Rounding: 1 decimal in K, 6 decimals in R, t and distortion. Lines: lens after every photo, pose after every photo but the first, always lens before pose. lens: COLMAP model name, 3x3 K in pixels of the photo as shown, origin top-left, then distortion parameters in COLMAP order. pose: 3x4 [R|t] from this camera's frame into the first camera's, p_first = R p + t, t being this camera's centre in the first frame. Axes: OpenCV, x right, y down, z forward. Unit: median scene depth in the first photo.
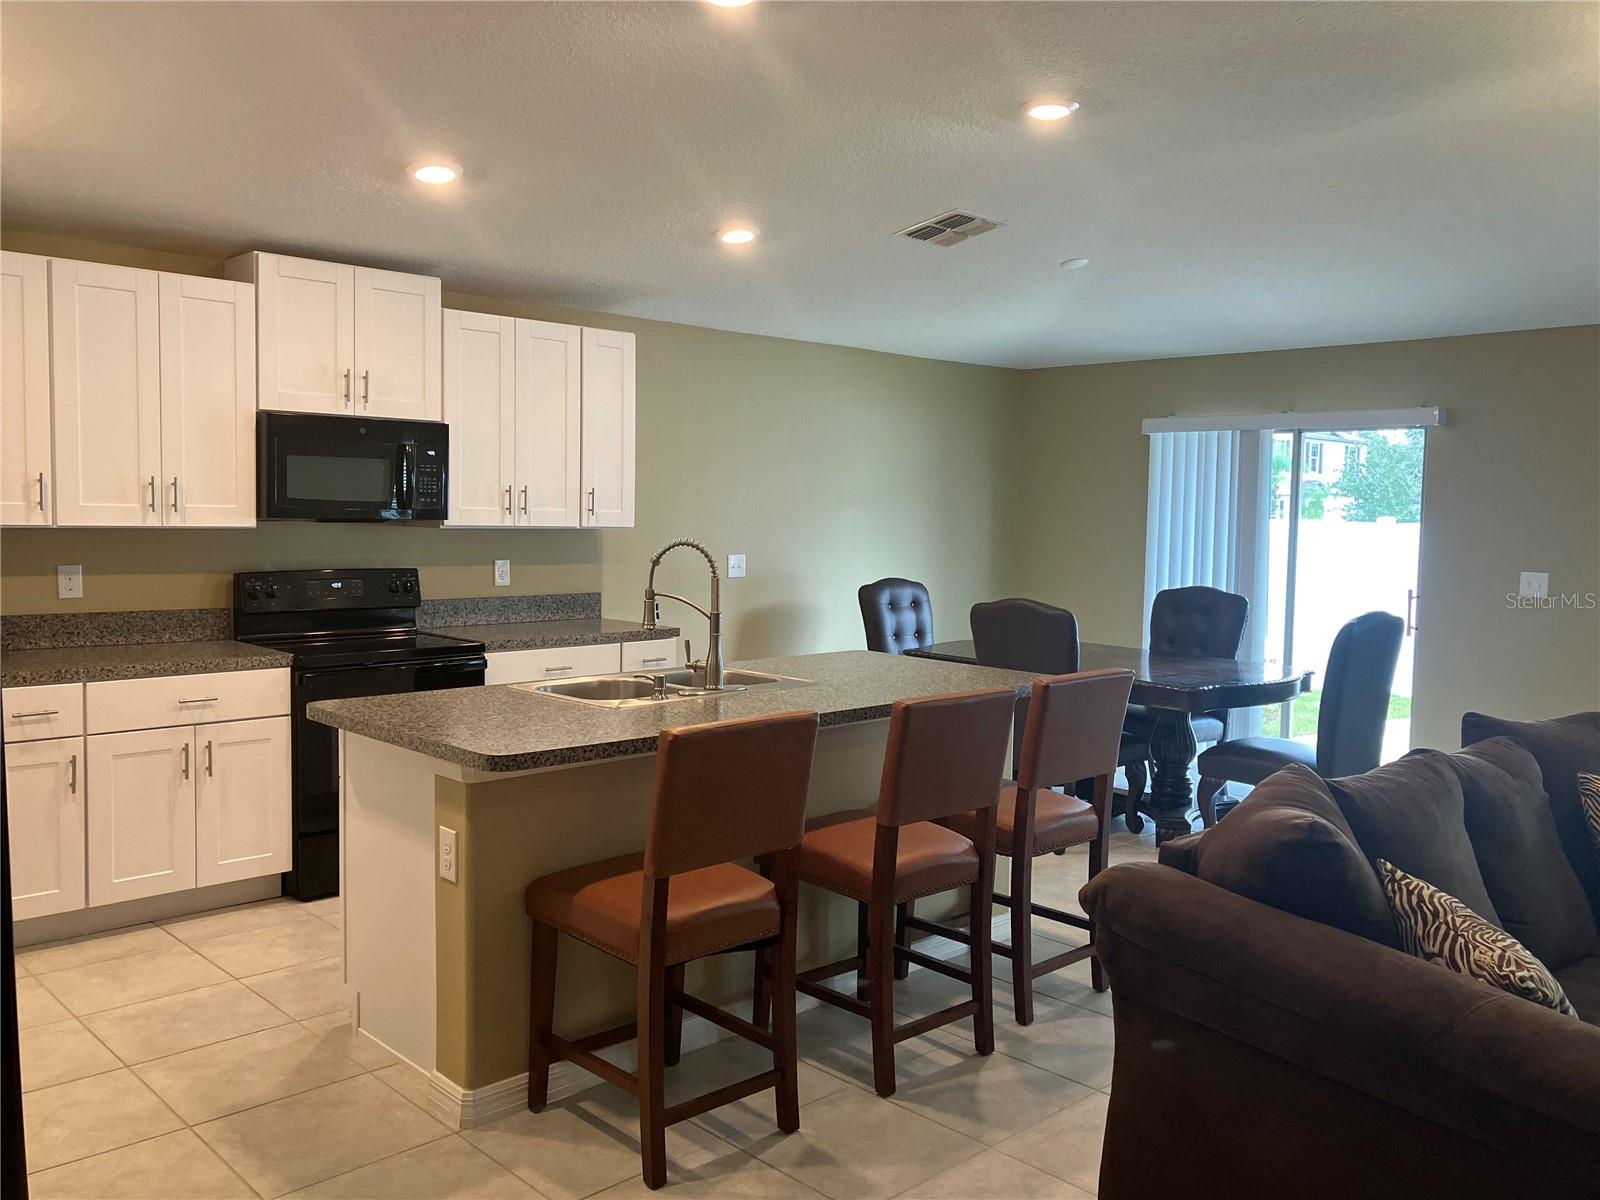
lens RADIAL K [[1313.8, 0, 806.9], [0, 1313.8, 598.0], [0, 0, 1]] dist [0.053261, -0.107277]
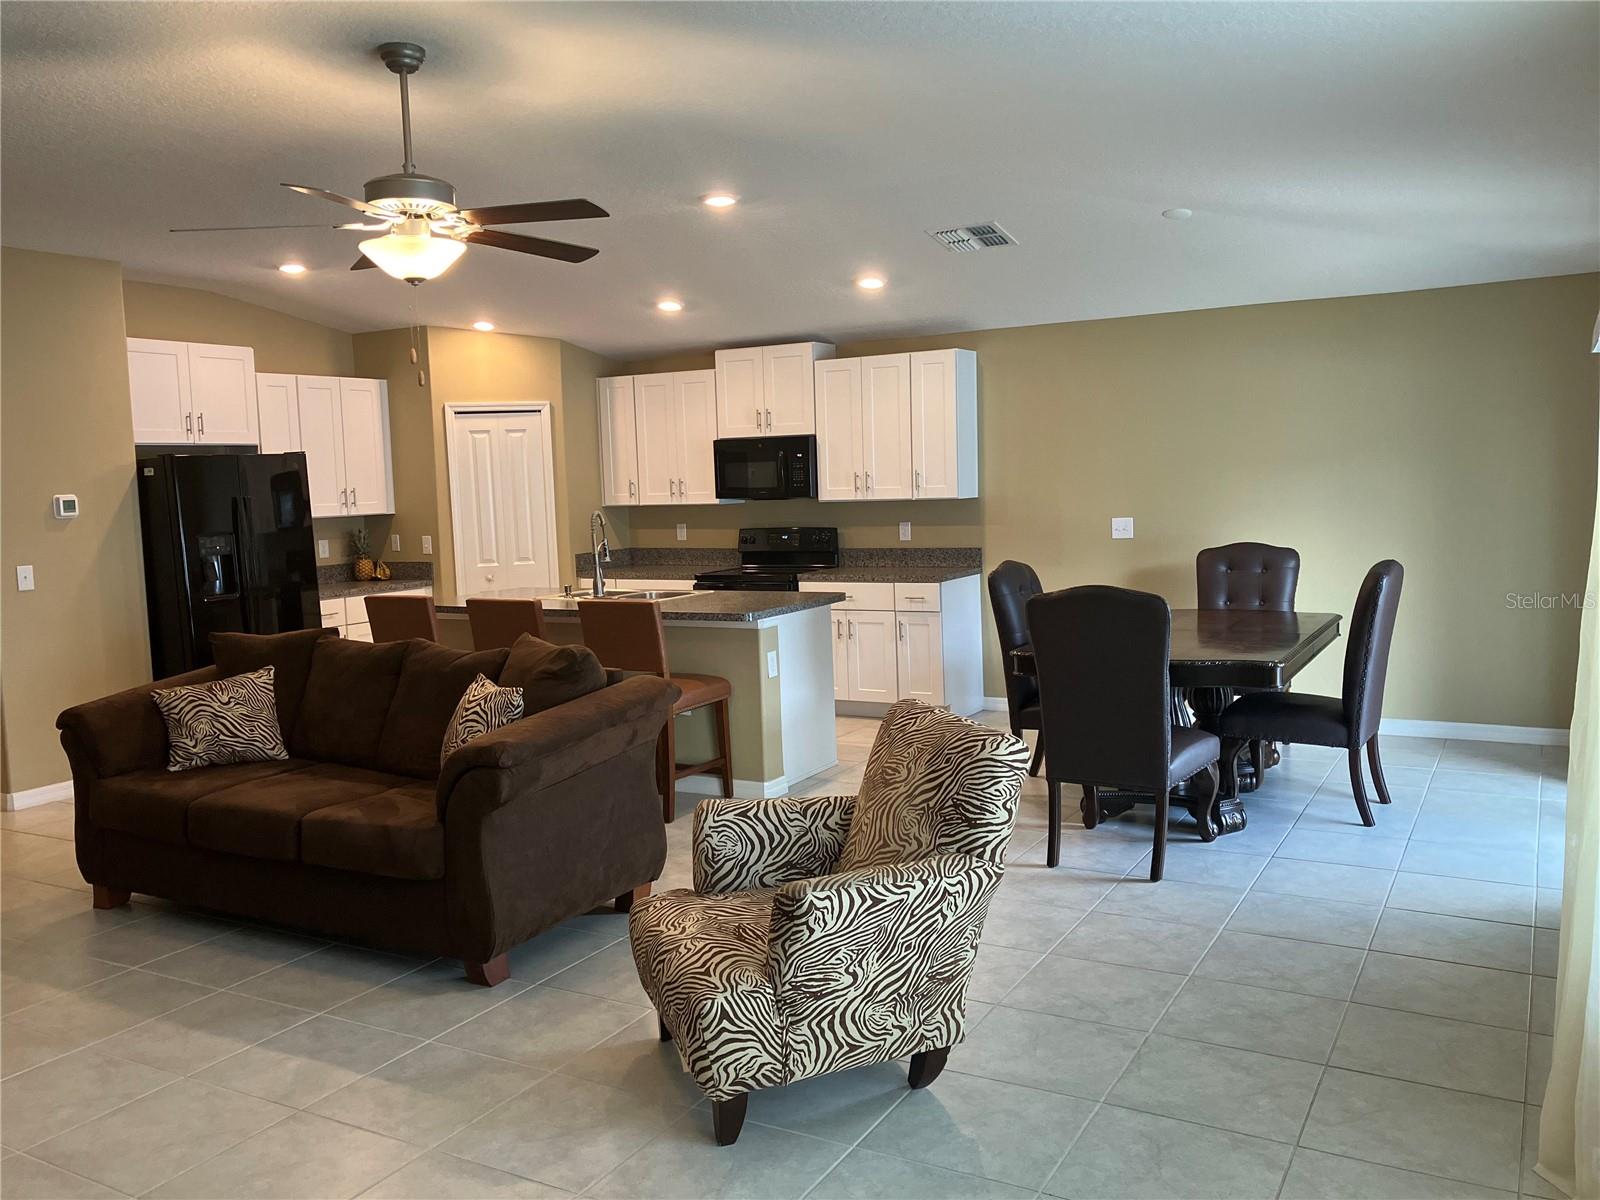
lens RADIAL K [[1313.8, 0, 806.9], [0, 1313.8, 598.0], [0, 0, 1]] dist [0.053261, -0.107277]
pose [[0.297006, 0.057158, -0.953163, 1.235337], [-0.030582, 0.998264, 0.050333, -0.017372], [0.954386, 0.014200, 0.298239, 0.533853]]
